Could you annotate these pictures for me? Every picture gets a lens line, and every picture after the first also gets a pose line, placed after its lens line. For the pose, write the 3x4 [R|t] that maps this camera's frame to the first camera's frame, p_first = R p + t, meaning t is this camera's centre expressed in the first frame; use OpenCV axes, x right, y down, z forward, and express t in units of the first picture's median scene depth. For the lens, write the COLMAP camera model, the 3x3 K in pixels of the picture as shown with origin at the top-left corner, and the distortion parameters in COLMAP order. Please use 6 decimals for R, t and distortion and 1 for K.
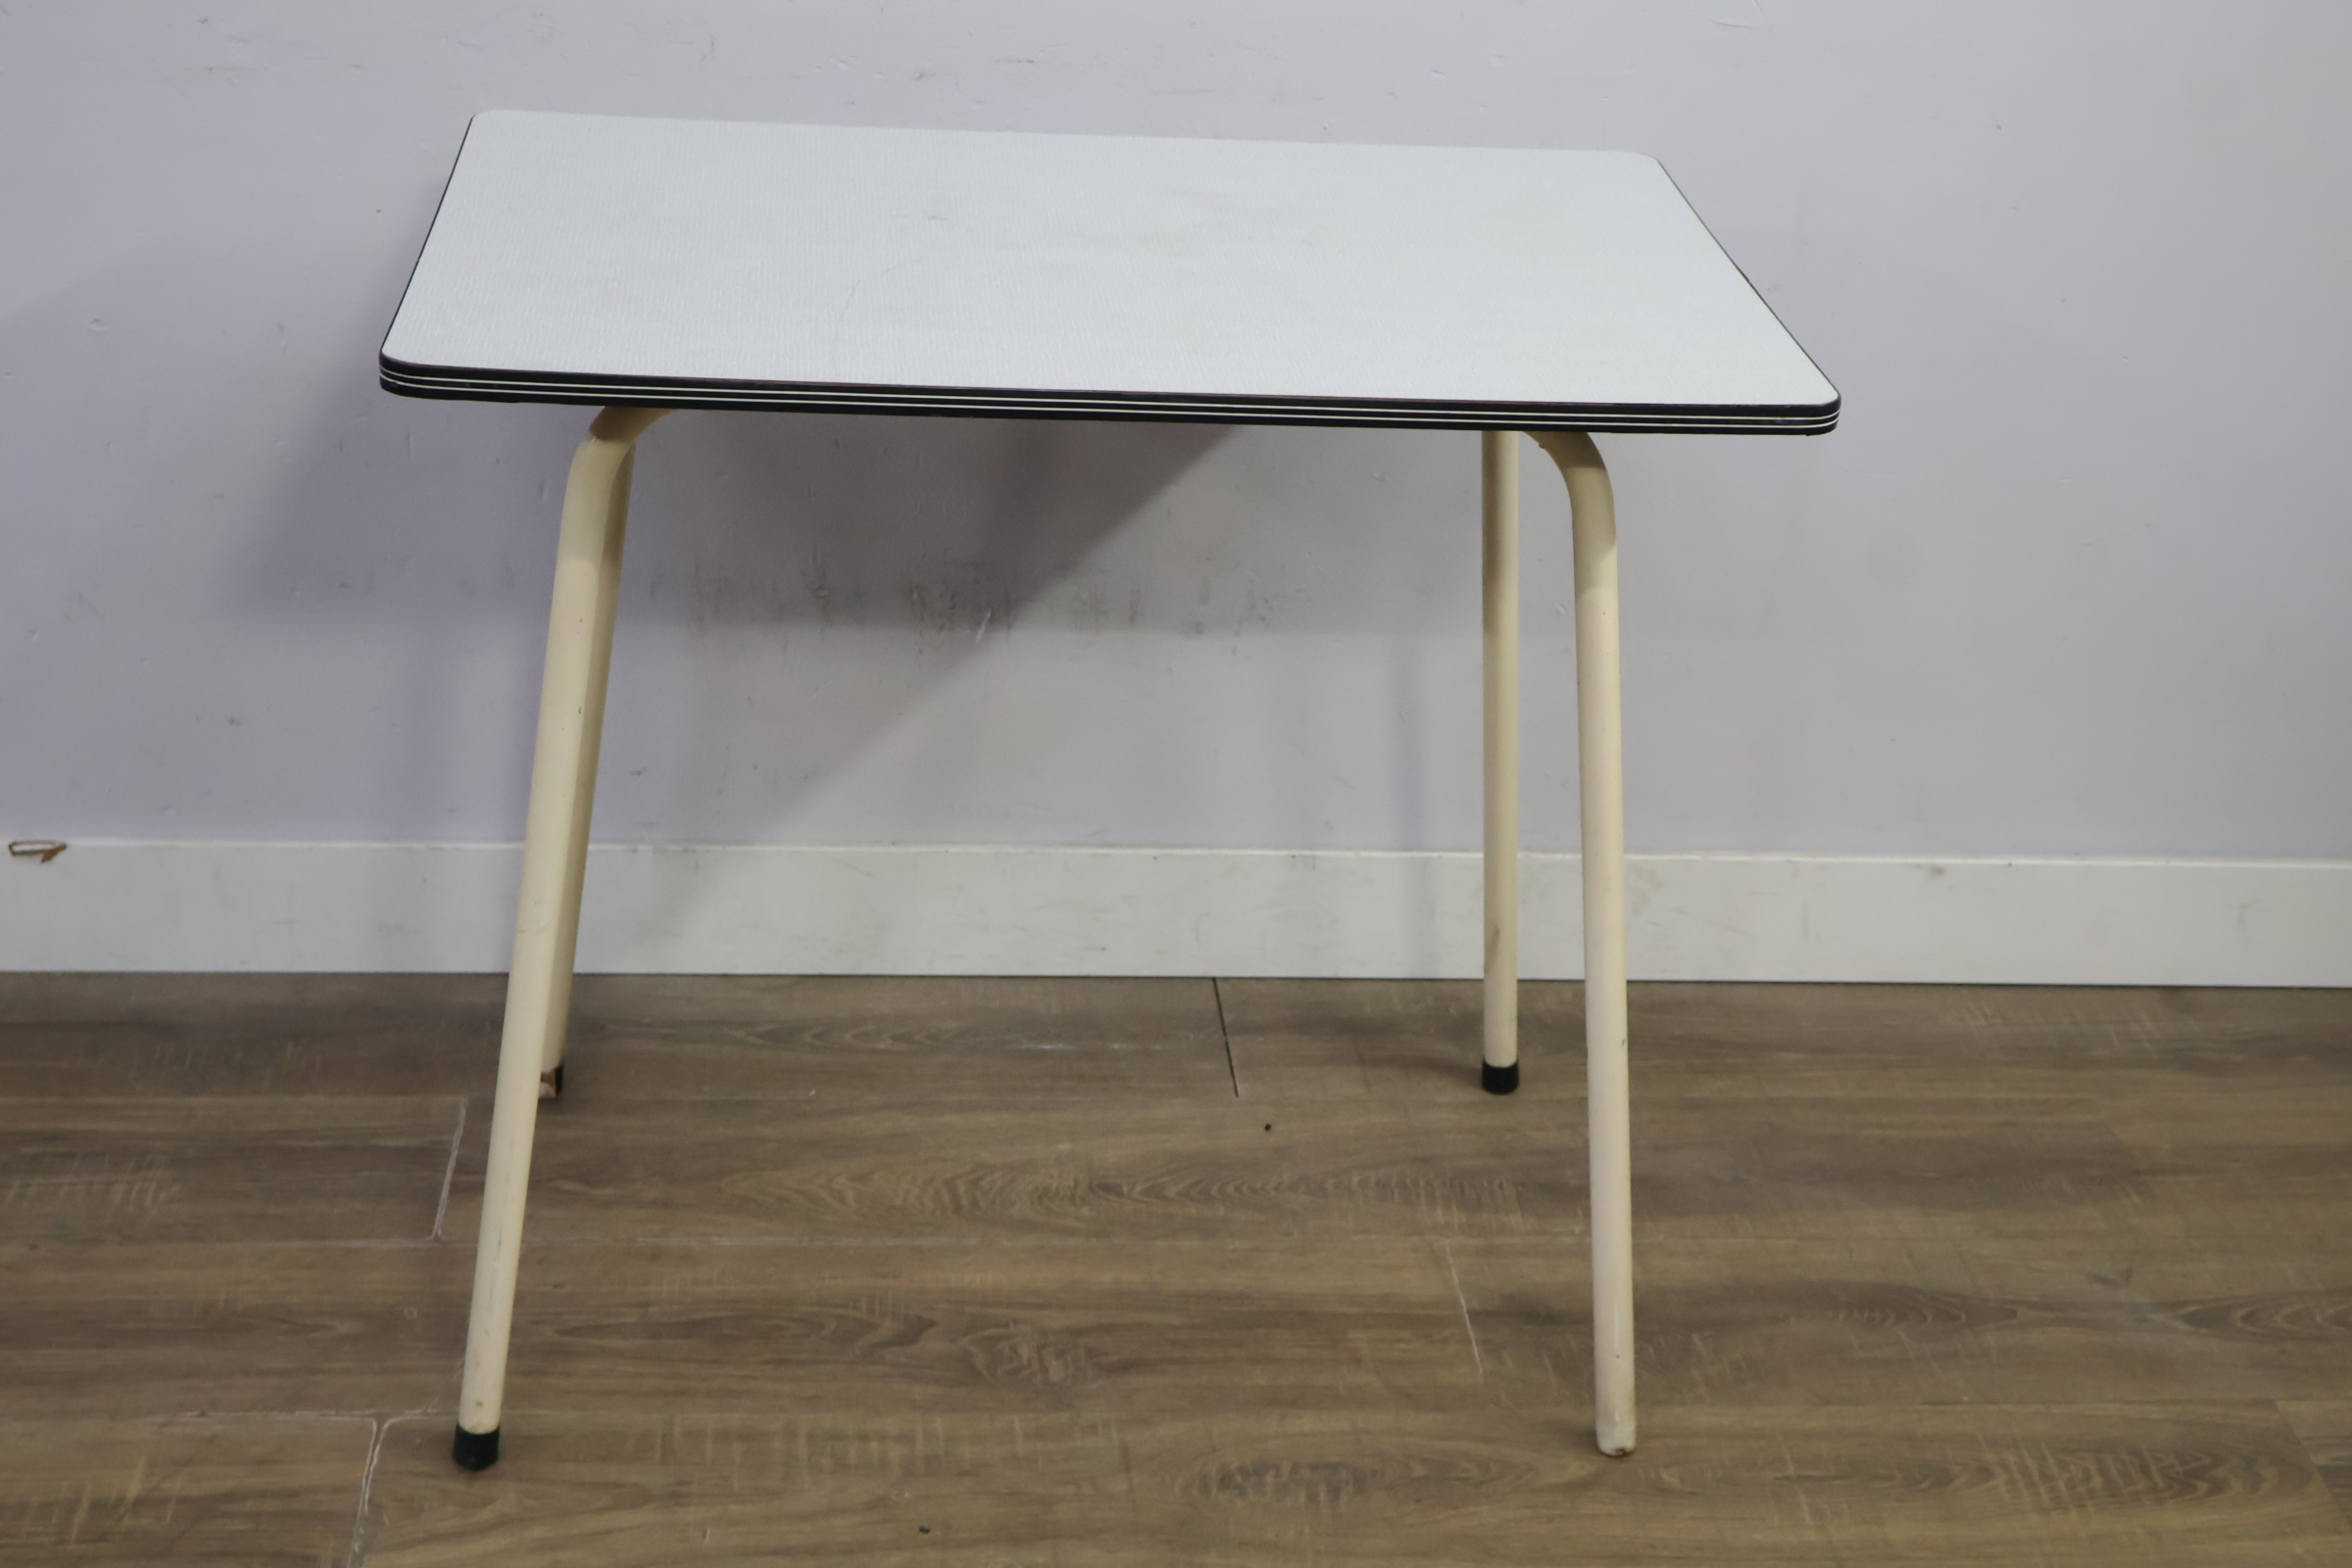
lens RADIAL K [[3219.7, 0, 1166.1], [0, 3219.7, 793.0], [0, 0, 1]] dist [0.003207, 0.000000]
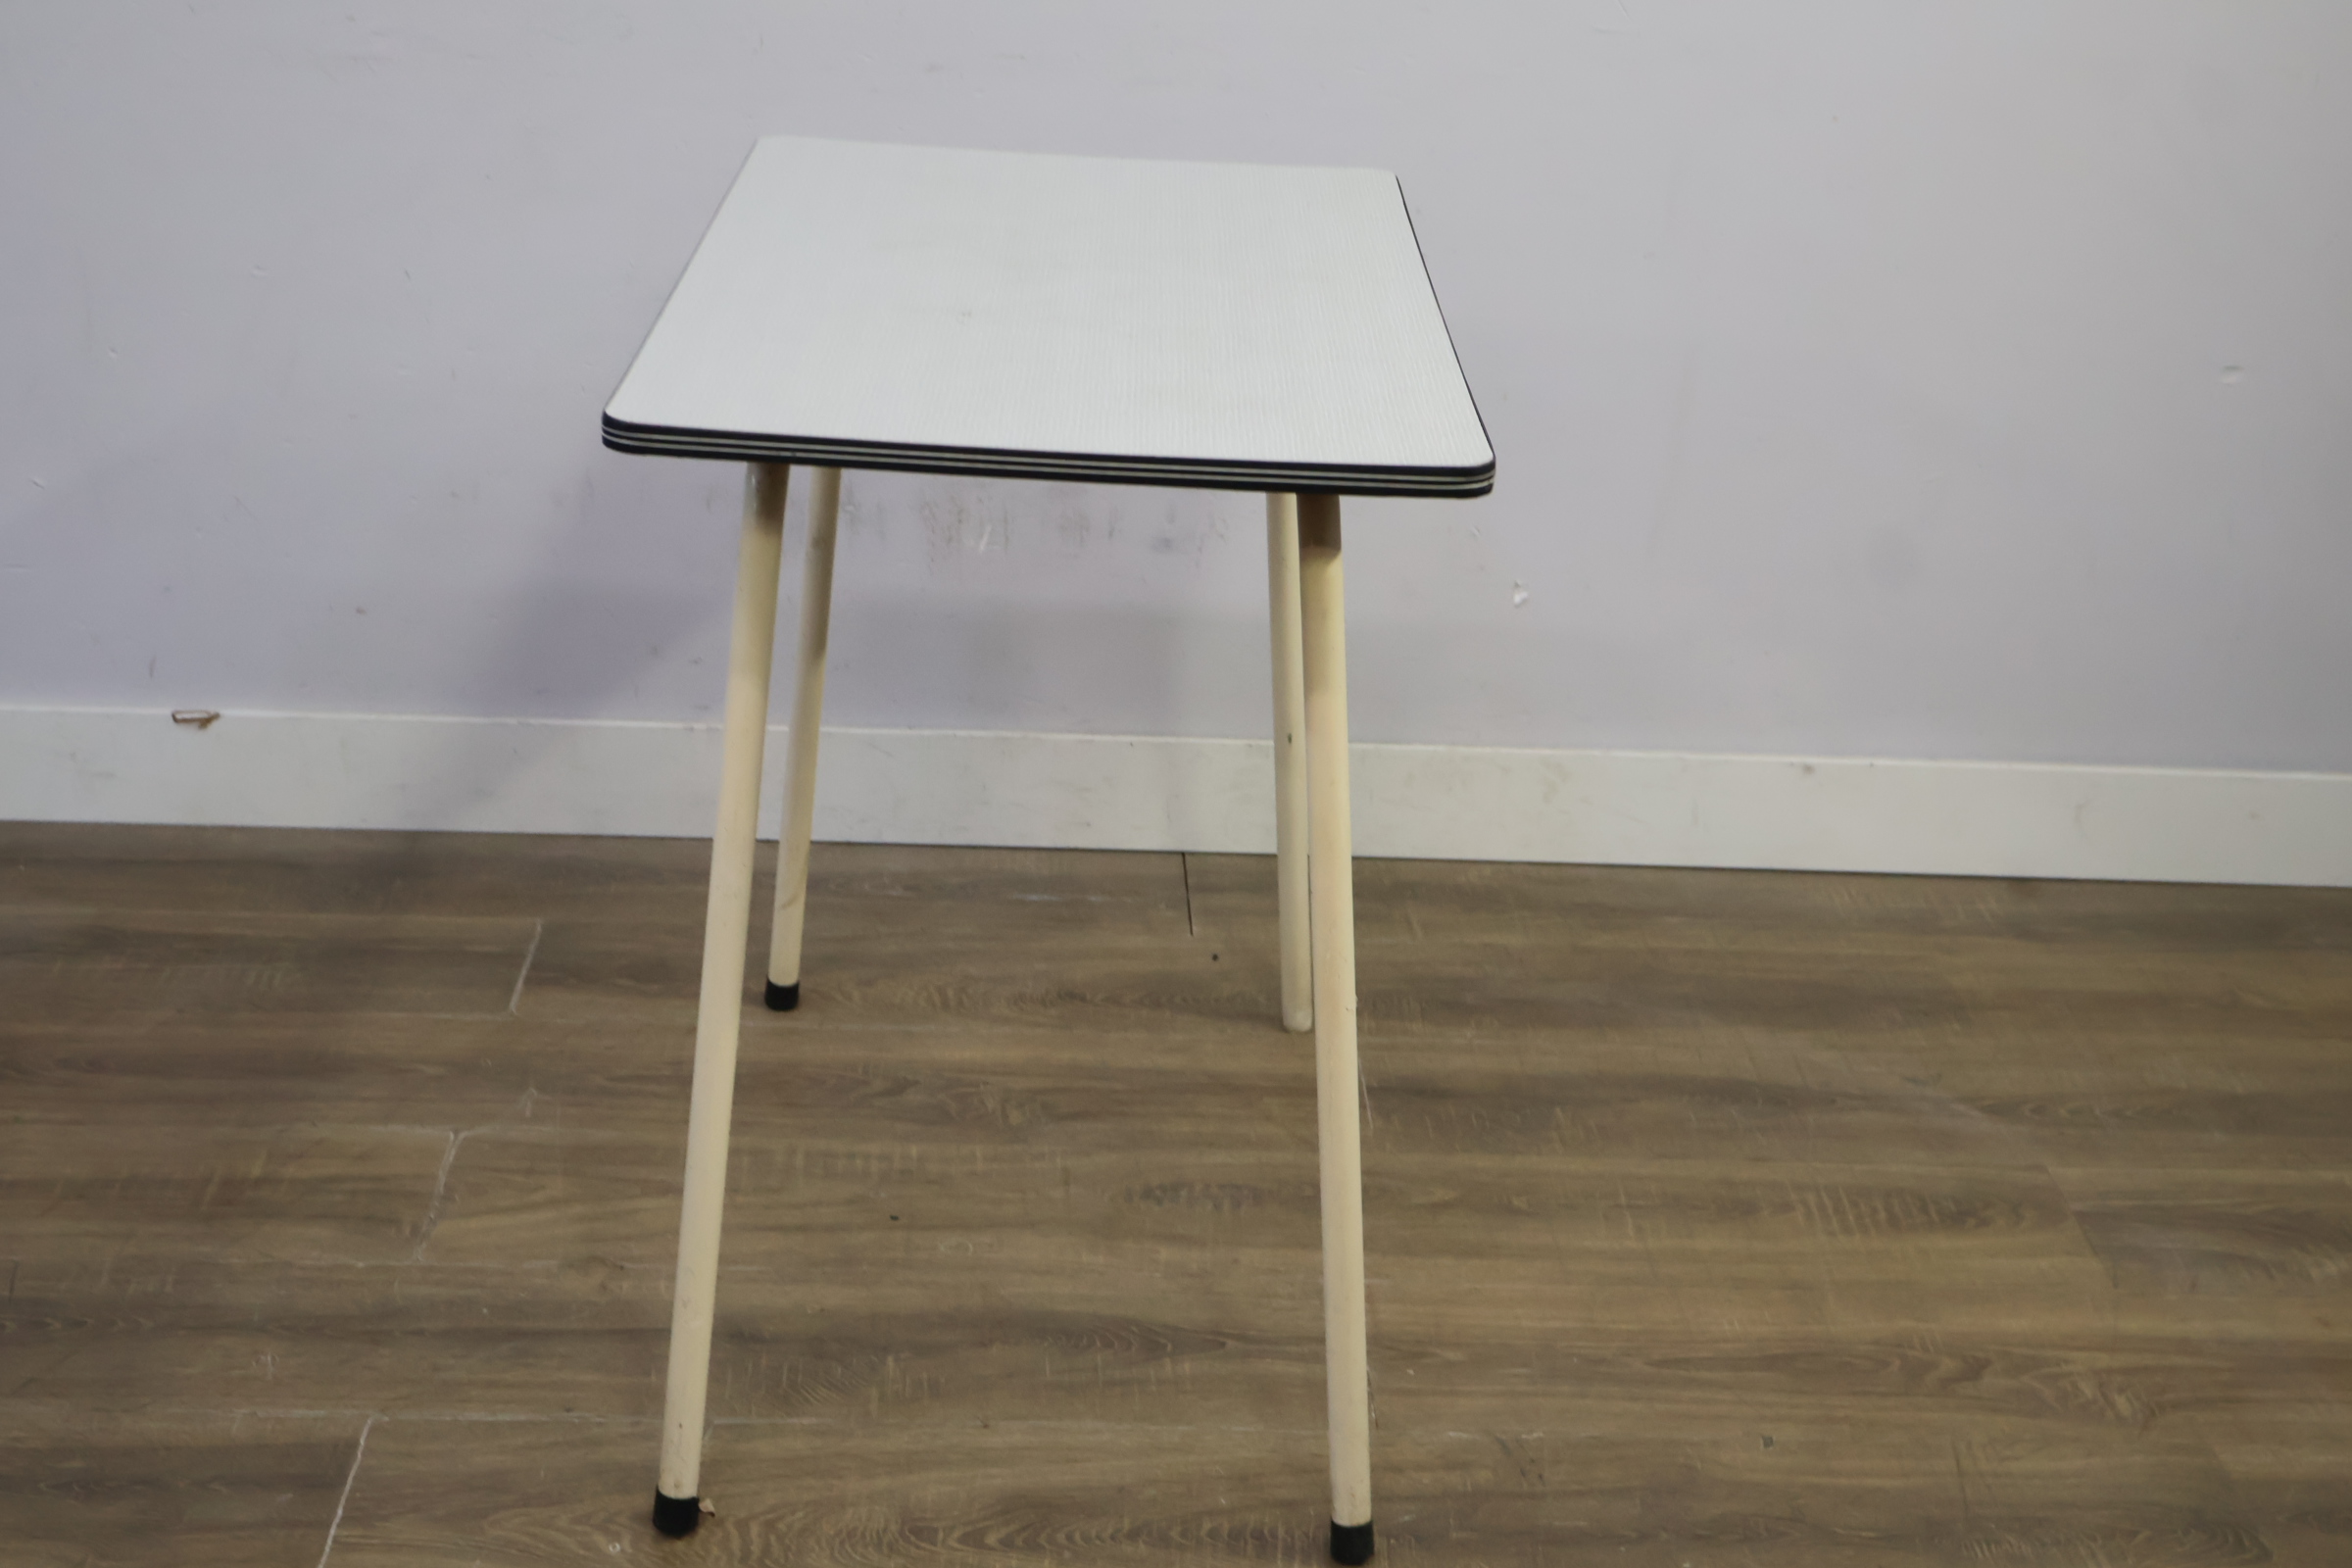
lens RADIAL K [[3219.7, 0, 1164.2], [0, 3219.7, 788.8], [0, 0, 1]] dist [0.003207, 0.000000]
pose [[0.998876, 0.011827, -0.045895, 0.071937], [-0.014641, 0.998001, -0.061475, 0.124709], [0.045076, 0.062078, 0.997053, -0.195333]]
